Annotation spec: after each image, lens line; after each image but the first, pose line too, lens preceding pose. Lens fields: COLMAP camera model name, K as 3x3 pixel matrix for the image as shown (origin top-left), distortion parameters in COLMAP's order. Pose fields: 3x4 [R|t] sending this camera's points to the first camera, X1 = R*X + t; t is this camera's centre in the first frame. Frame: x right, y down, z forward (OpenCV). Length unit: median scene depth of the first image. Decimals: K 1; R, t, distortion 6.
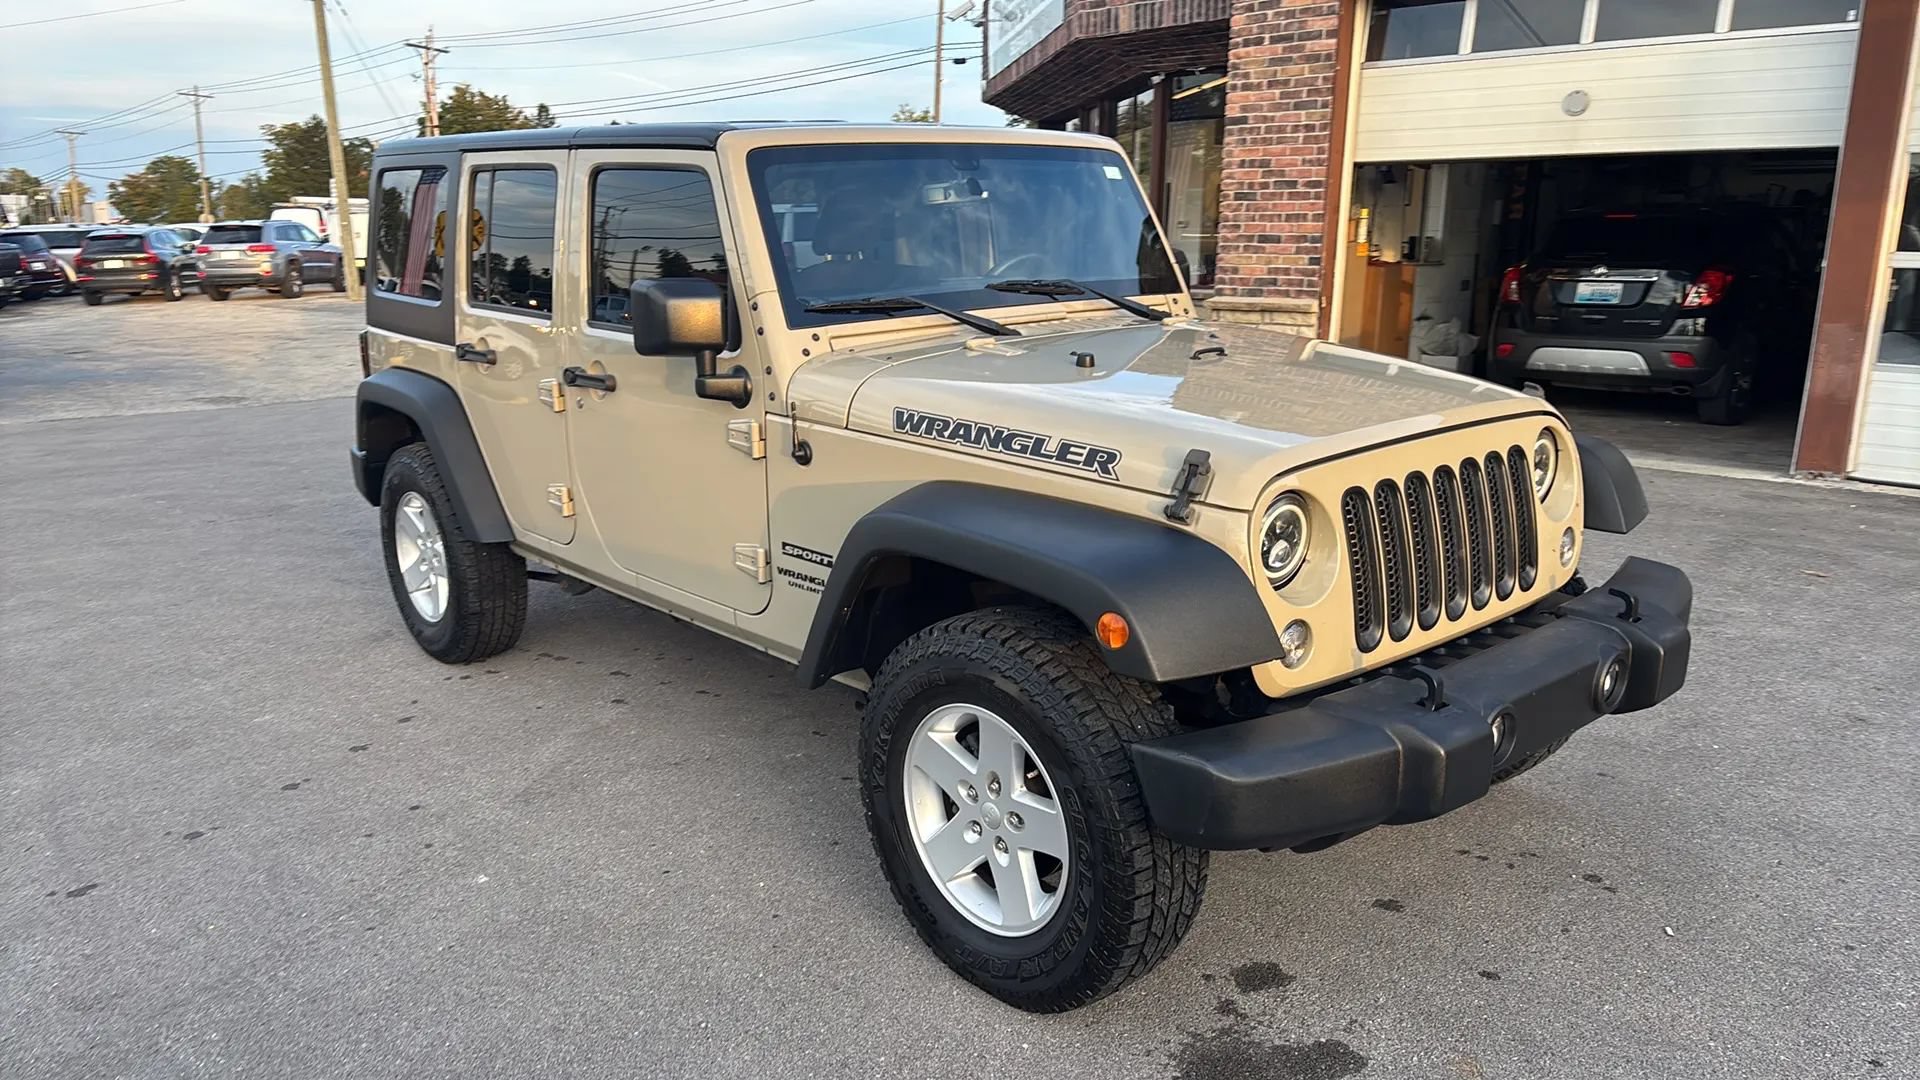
lens RADIAL K [[1389.4, 0, 916.2], [0, 1389.4, 552.5], [0, 0, 1]] dist [0.051191, -0.054692]
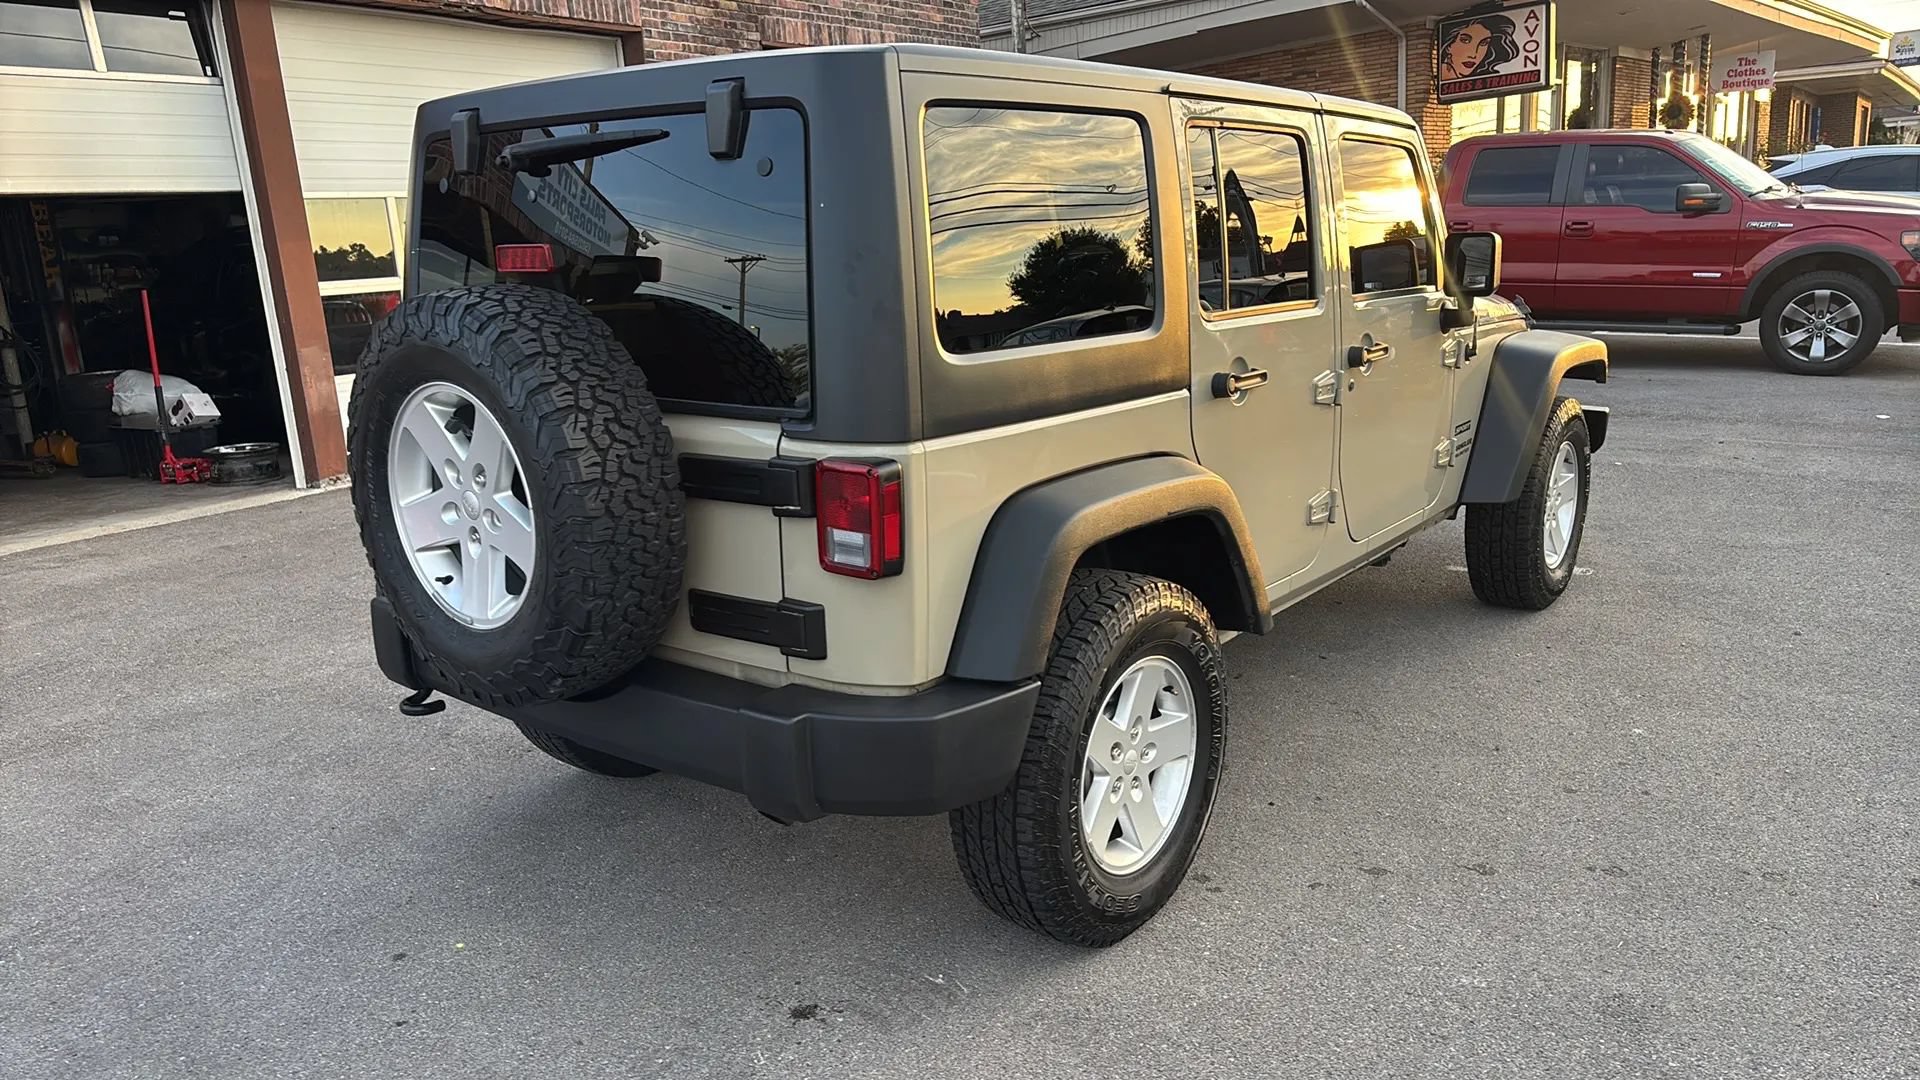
lens RADIAL K [[1389.4, 0, 929.8], [0, 1389.4, 569.3], [0, 0, 1]] dist [0.051191, -0.054692]
pose [[-0.190110, -0.224178, 0.955826, -1.141440], [0.278675, 0.921214, 0.271487, -0.336075], [-0.941381, 0.317977, -0.112659, 1.450266]]
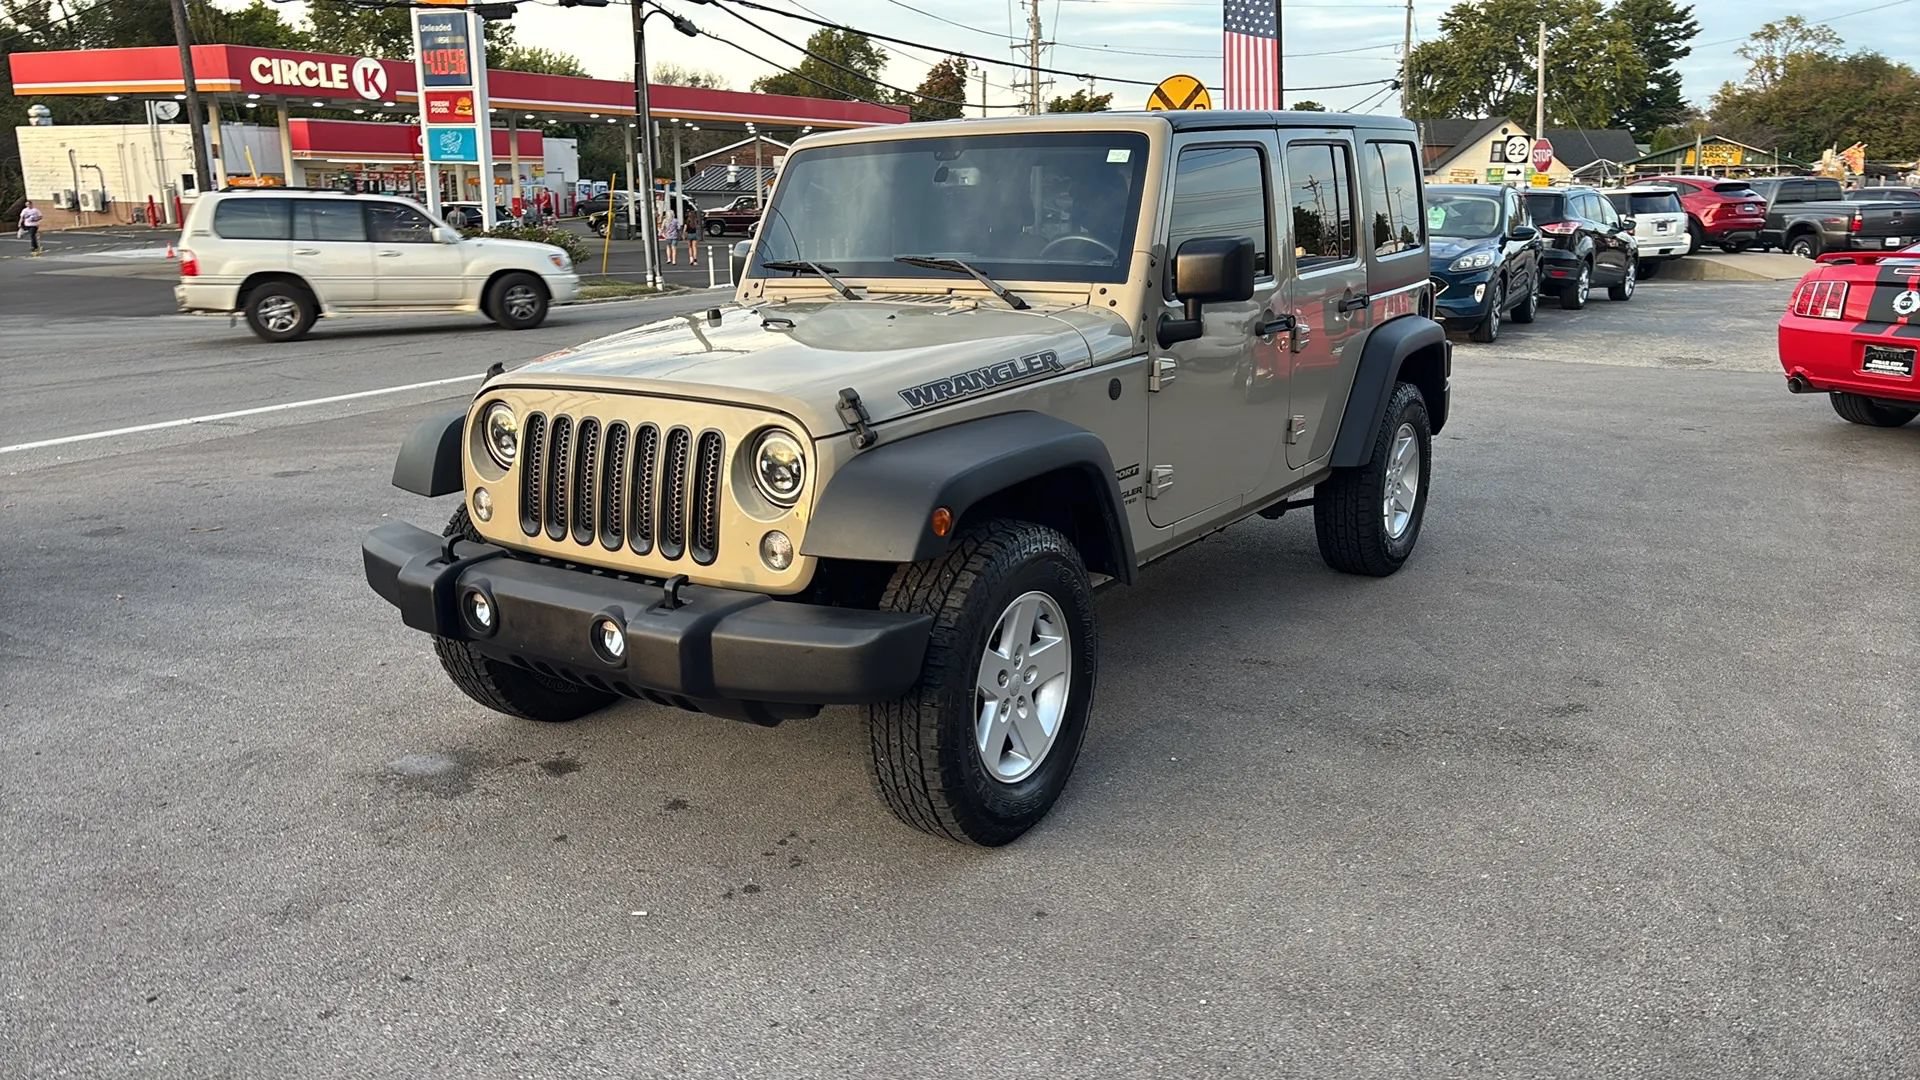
lens RADIAL K [[1390.0, 0, 921.7], [0, 1390.0, 550.4], [0, 0, 1]] dist [0.048505, -0.048717]
pose [[0.258682, 0.249229, -0.933257, 1.162813], [-0.221210, 0.955752, 0.193921, -0.179580], [0.940293, 0.156282, 0.302367, 0.663861]]
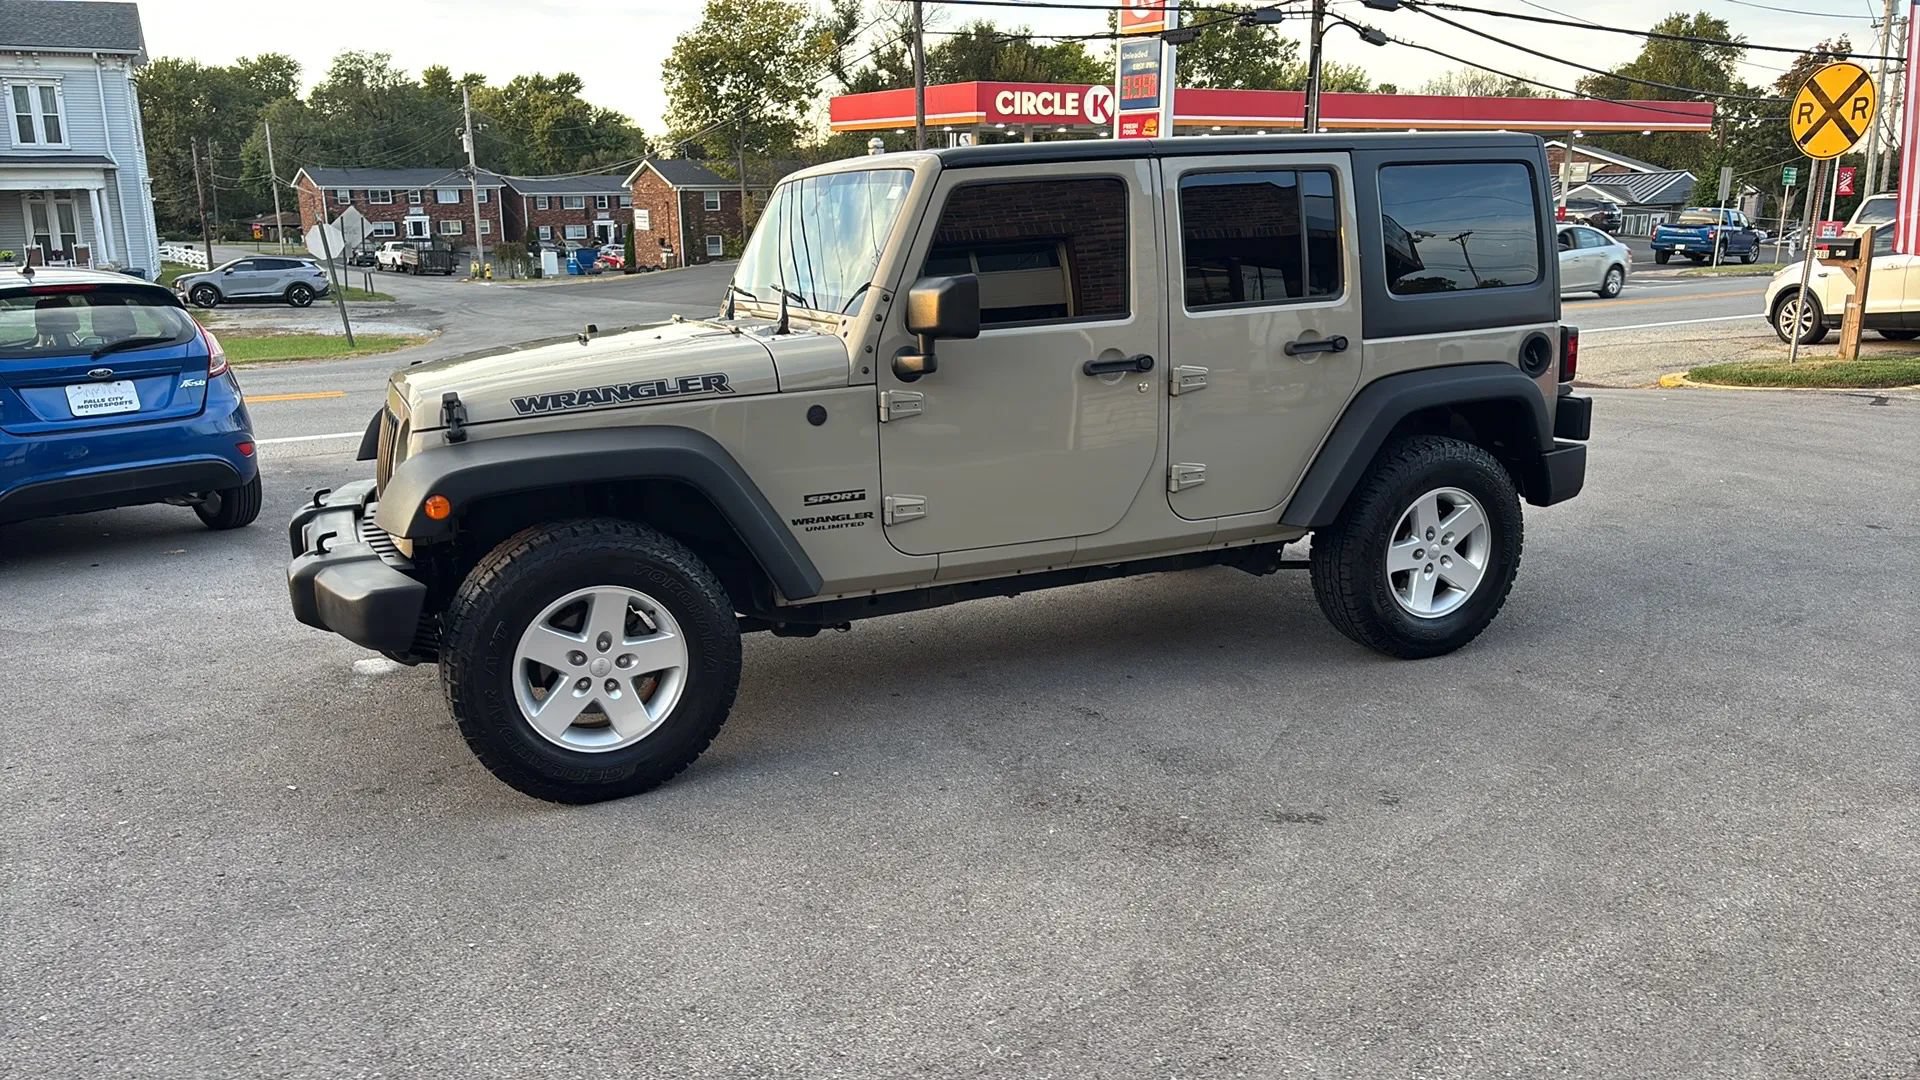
lens RADIAL K [[1389.4, 0, 927.8], [0, 1389.4, 560.3], [0, 0, 1]] dist [0.051191, -0.054692]
pose [[-0.275730, 0.246515, -0.929087, 1.218082], [-0.209081, 0.928033, 0.308285, -0.365600], [0.938221, 0.279258, -0.204345, 1.397045]]
